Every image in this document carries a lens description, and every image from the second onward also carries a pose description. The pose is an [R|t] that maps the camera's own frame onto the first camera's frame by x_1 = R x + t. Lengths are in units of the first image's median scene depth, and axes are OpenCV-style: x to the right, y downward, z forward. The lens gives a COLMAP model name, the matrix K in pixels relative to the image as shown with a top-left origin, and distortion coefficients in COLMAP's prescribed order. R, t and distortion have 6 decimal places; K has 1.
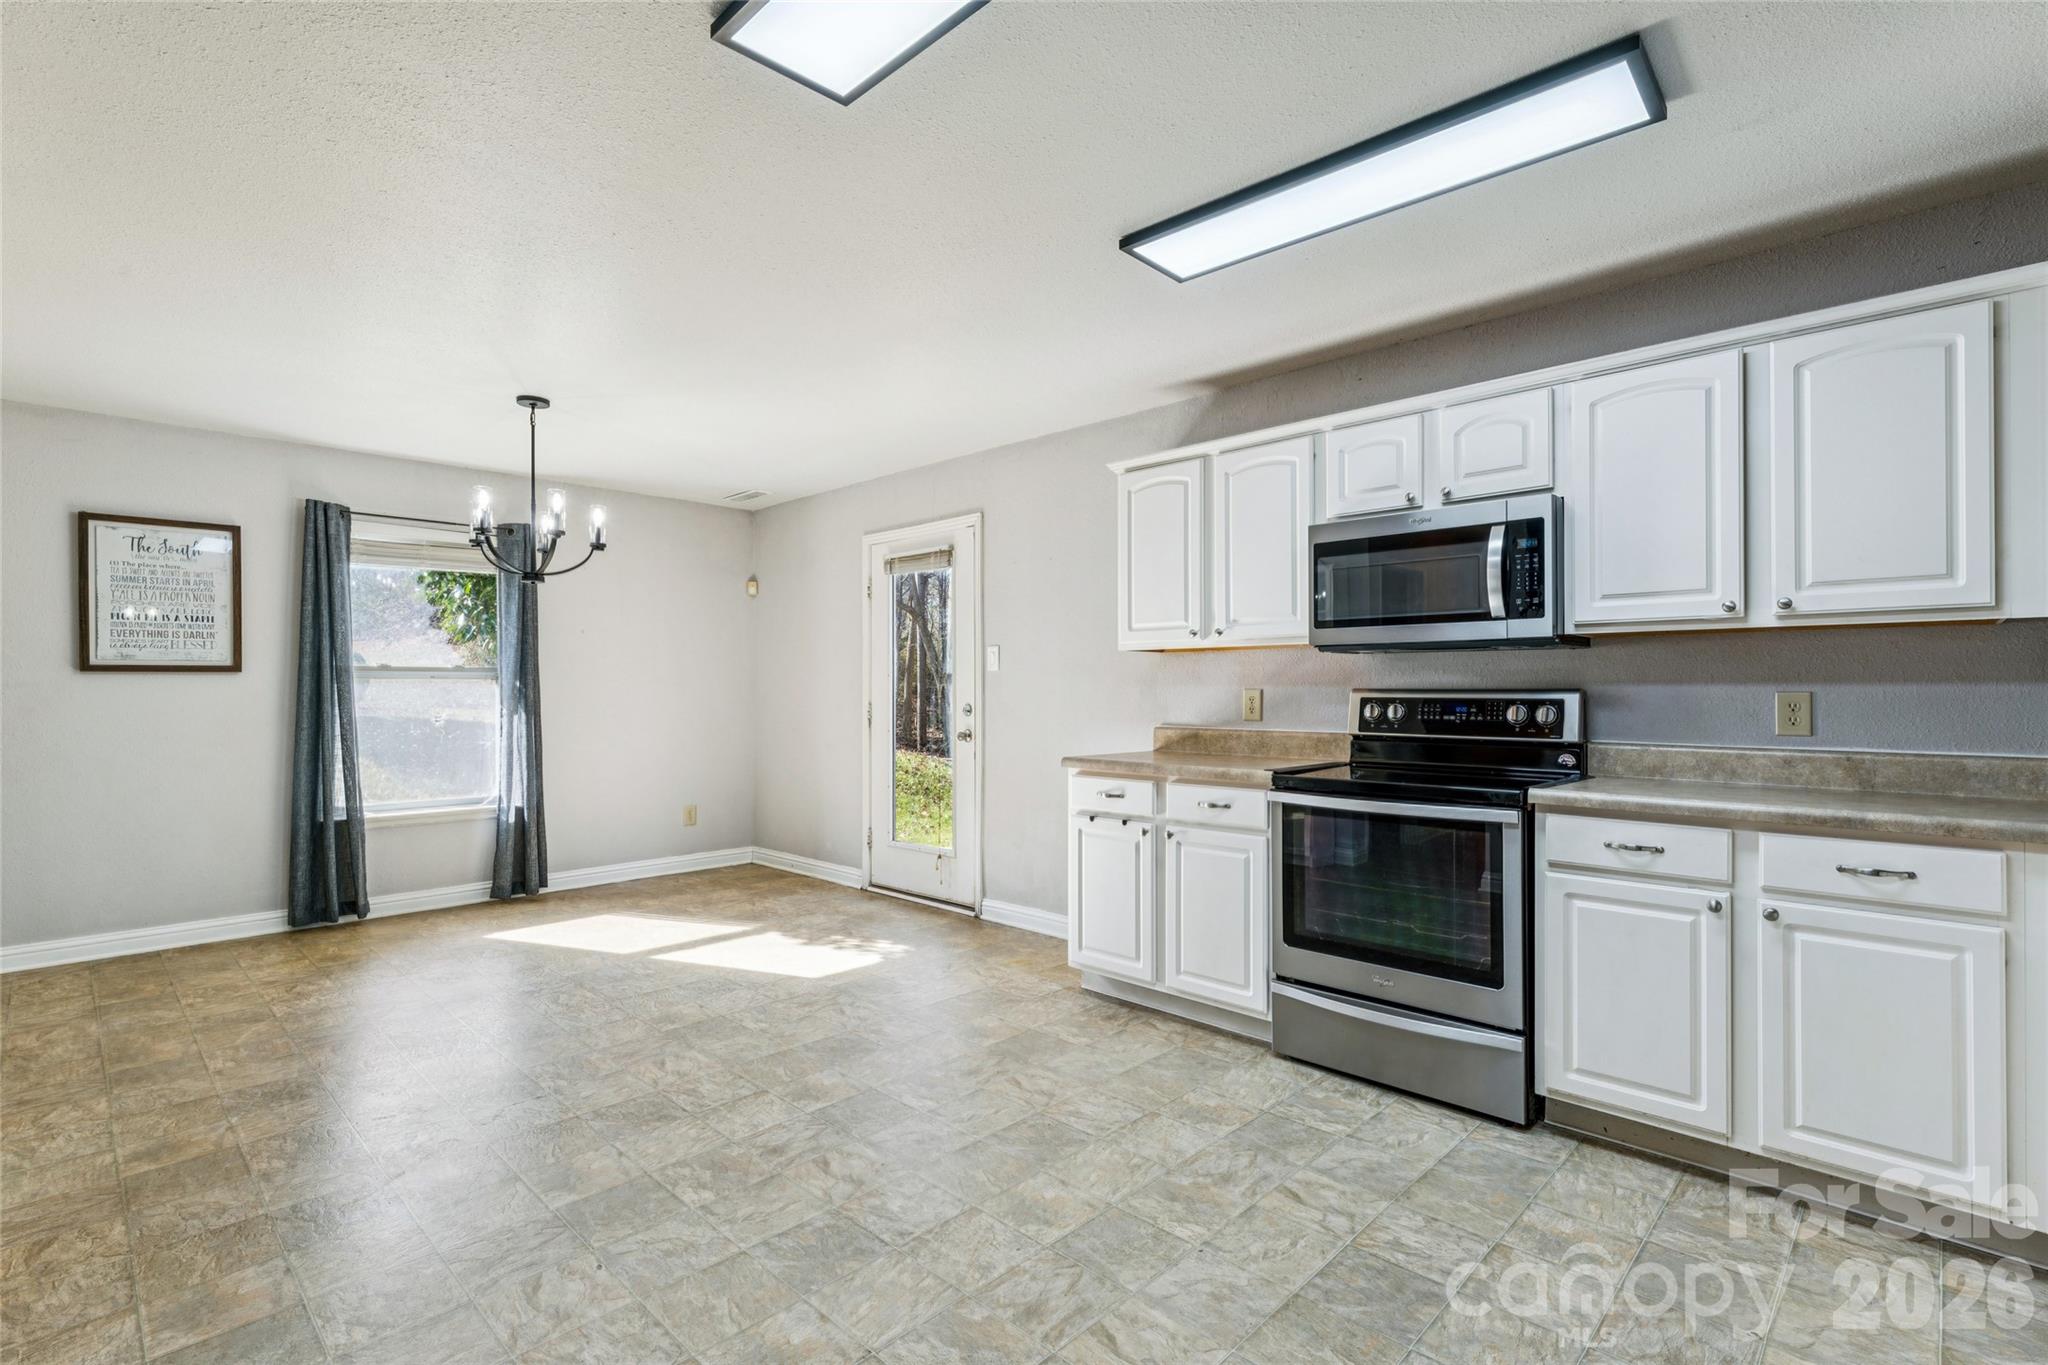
lens RADIAL K [[948.2, 0, 1018.5], [0, 948.2, 683.4], [0, 0, 1]] dist [-0.000665, 0.000090]
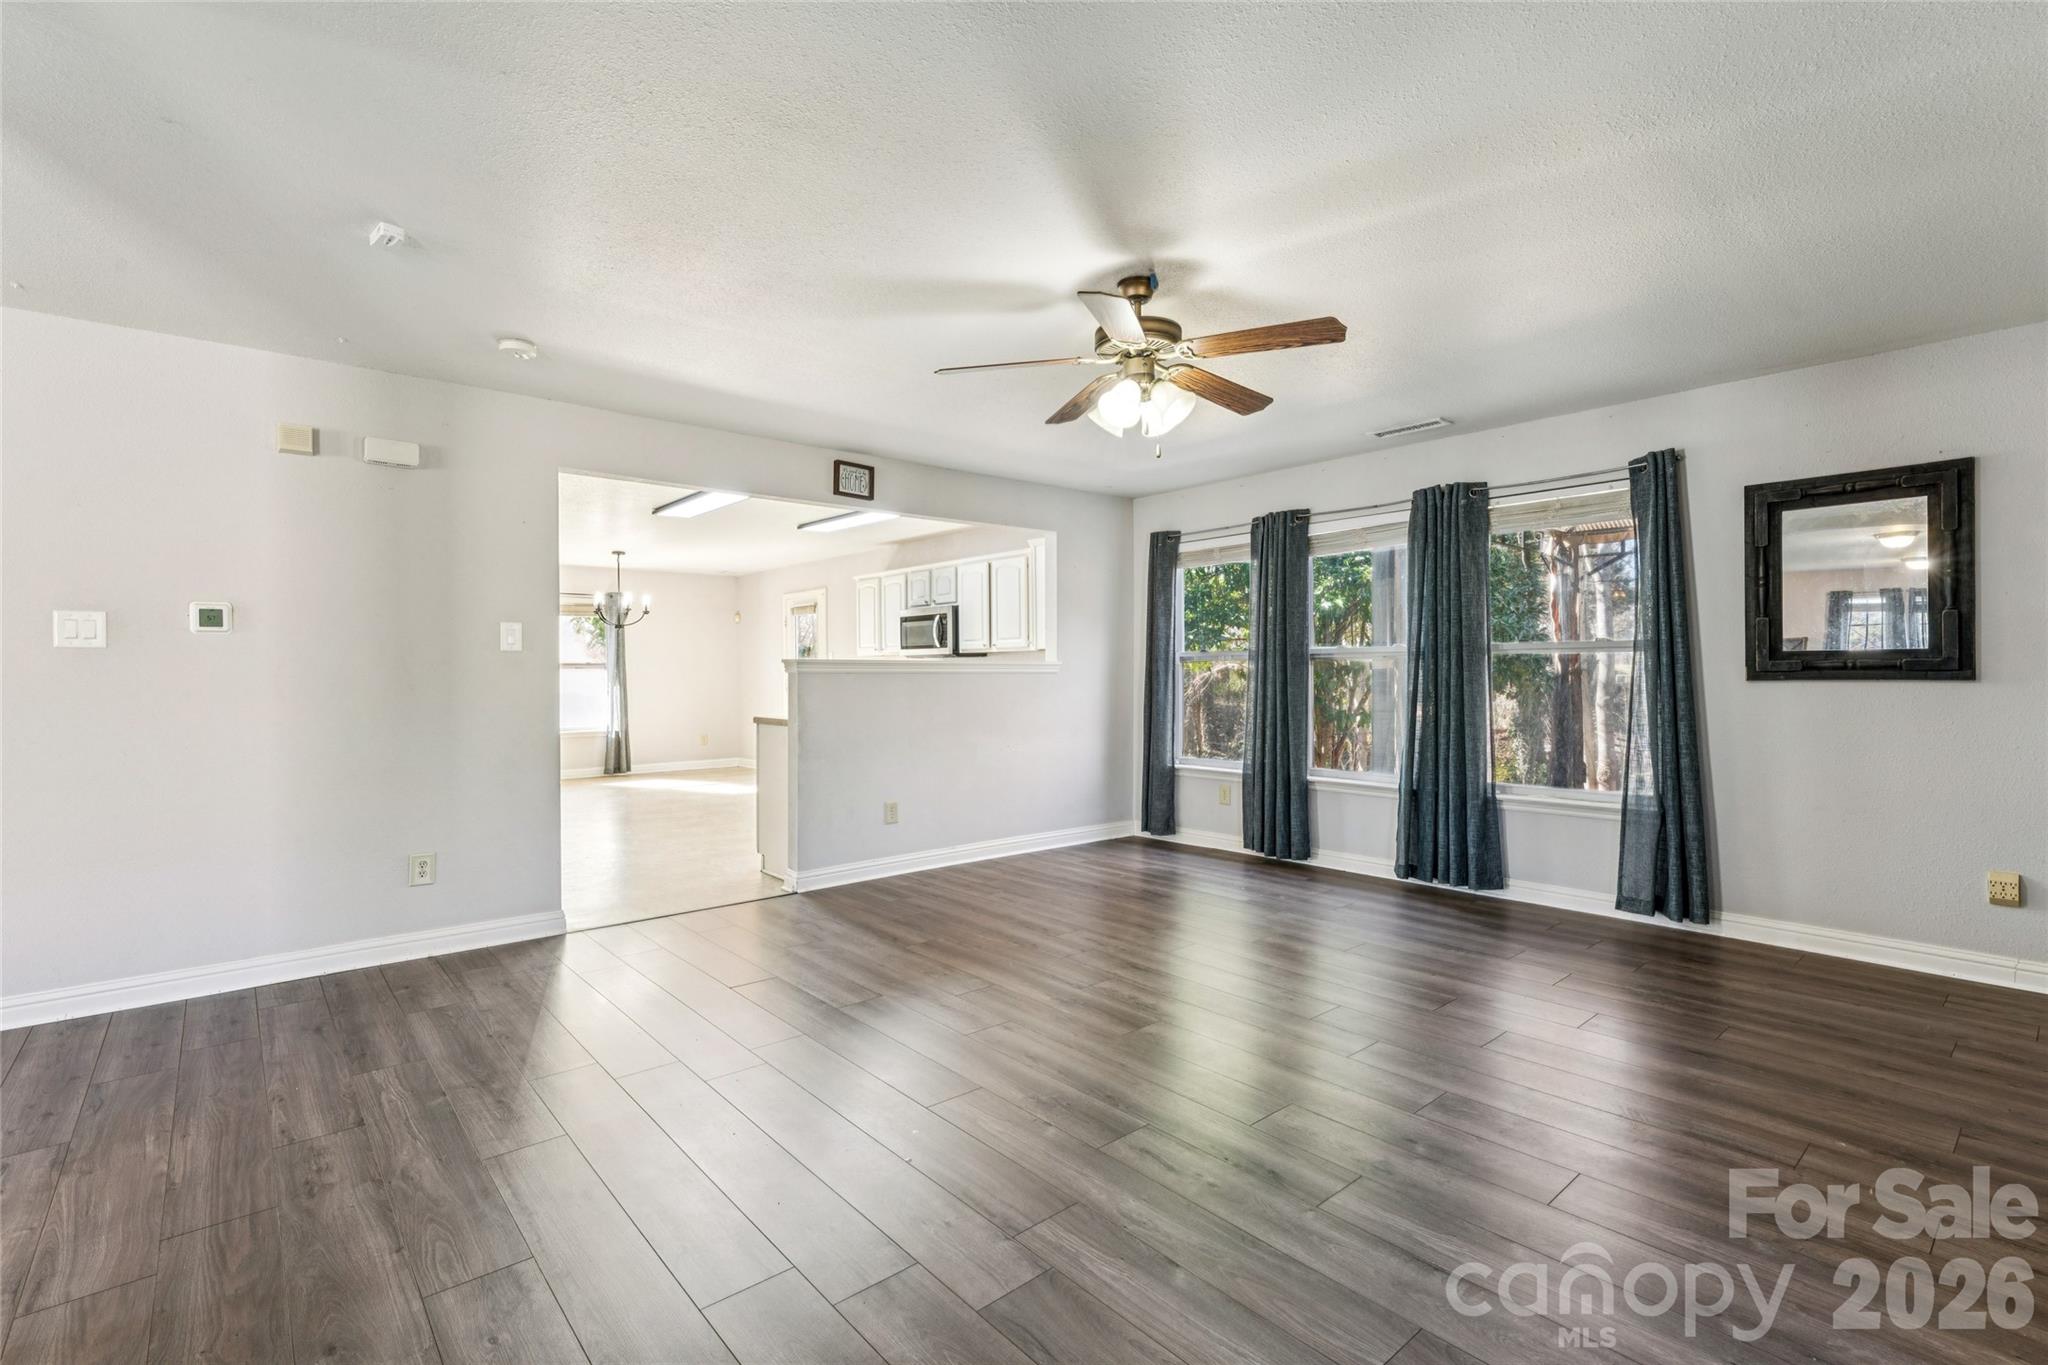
lens RADIAL K [[934.2, 0, 1019.8], [0, 934.2, 672.9], [0, 0, 1]] dist [0.000075, 0.000461]
pose [[0.996154, -0.005350, -0.087451, 0.704604], [0.006015, 0.999955, 0.007343, -0.007040], [0.087408, -0.007841, 0.996142, -1.268735]]
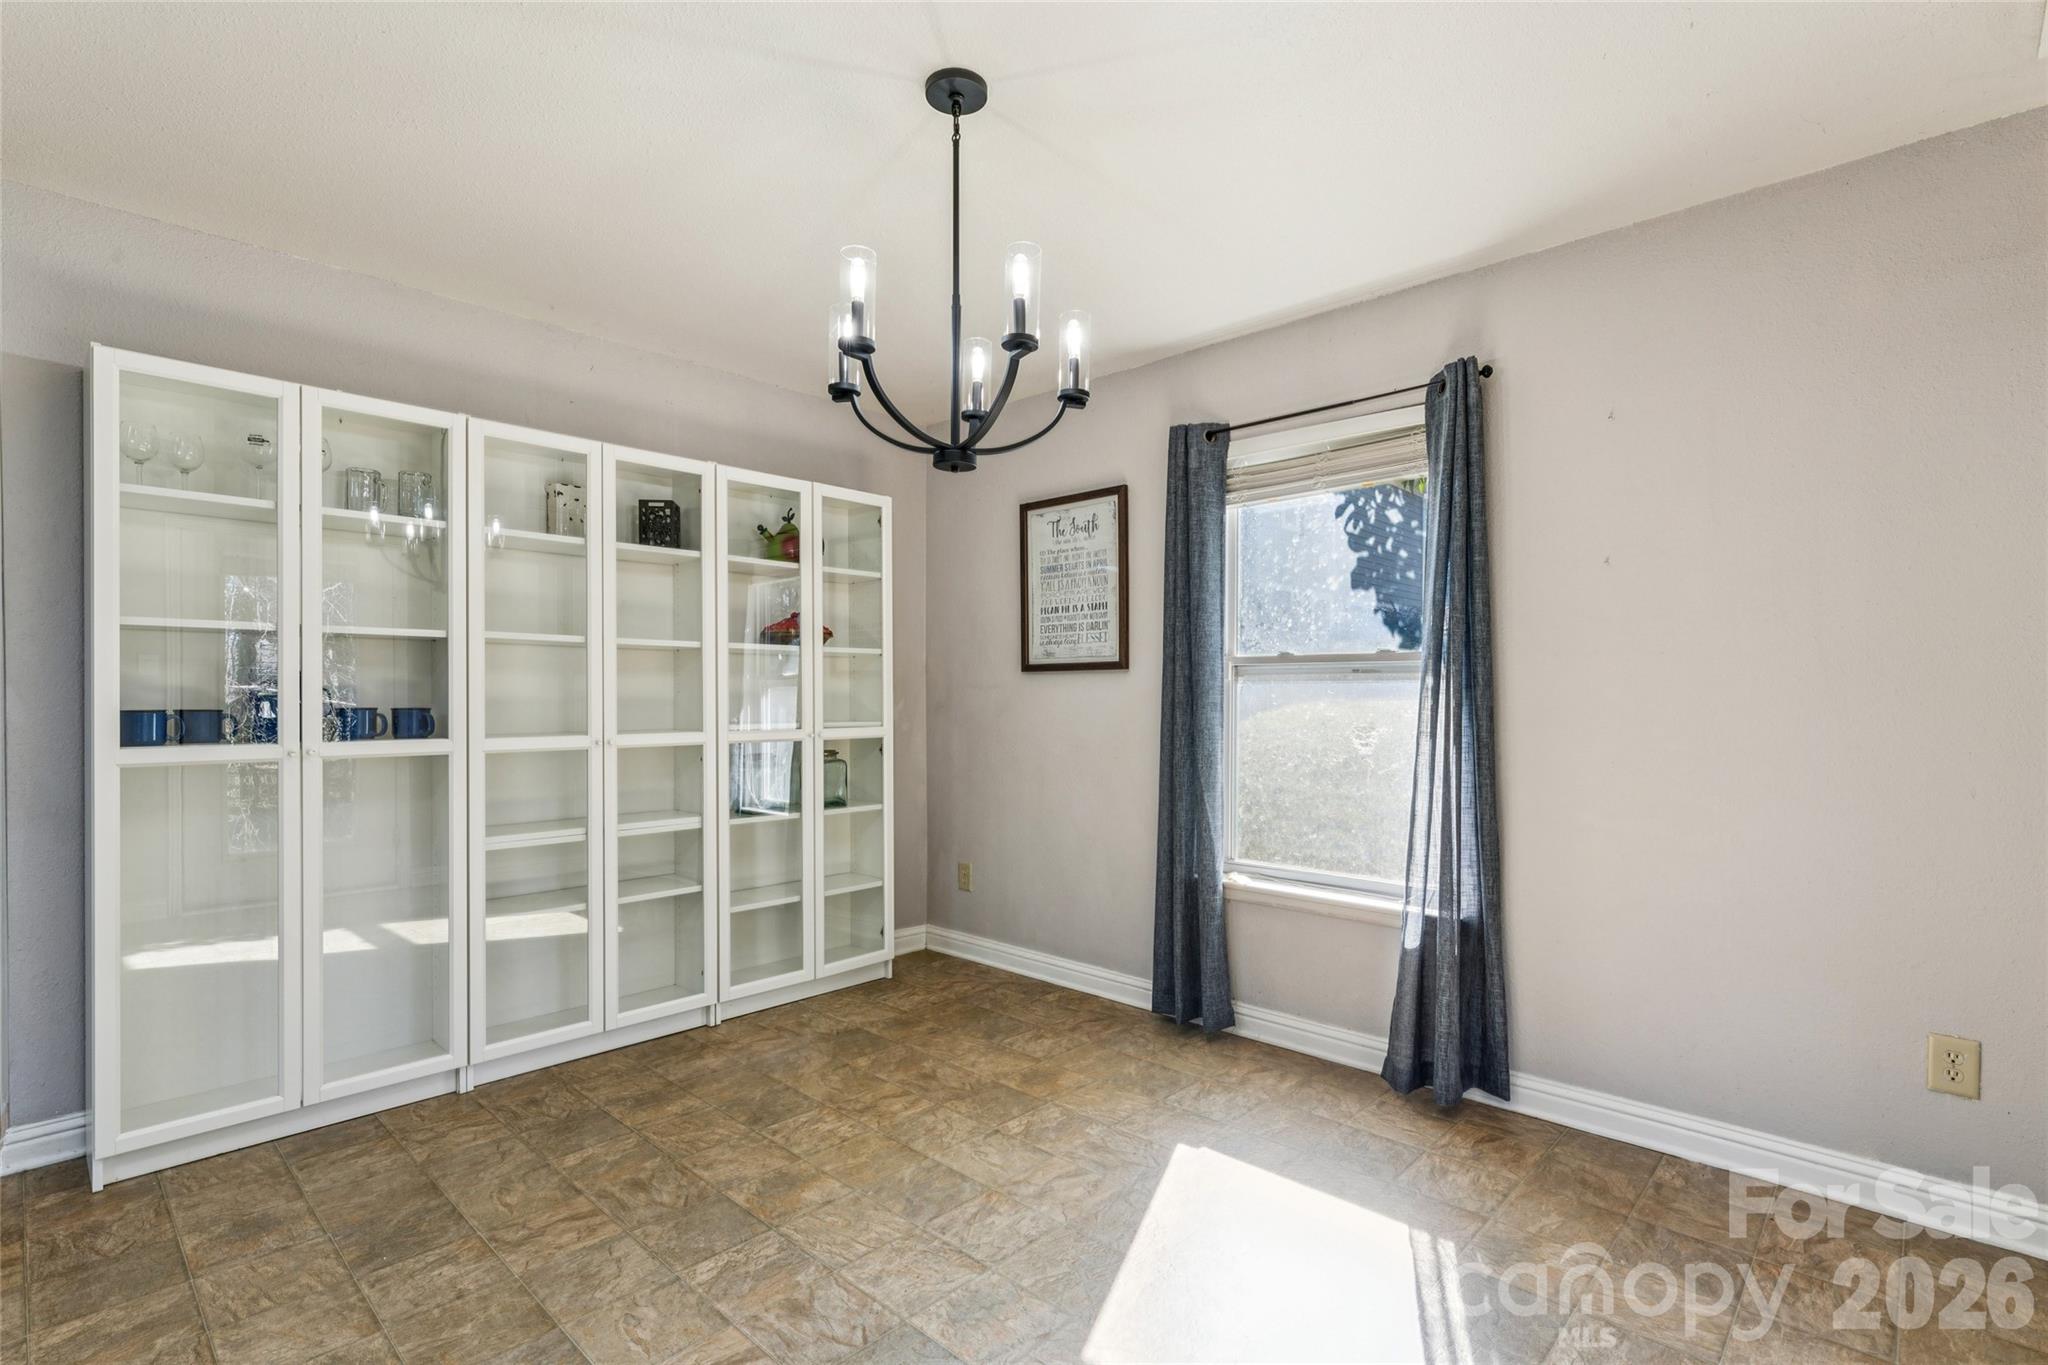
lens RADIAL K [[963.1, 0, 1033.5], [0, 963.1, 703.6], [0, 0, 1]] dist [-0.001305, 0.000392]
pose [[0.022759, 0.013252, -0.999653, -0.019394], [0.002986, 0.999907, 0.013323, 0.006714], [0.999737, -0.003288, 0.022717, 1.042863]]
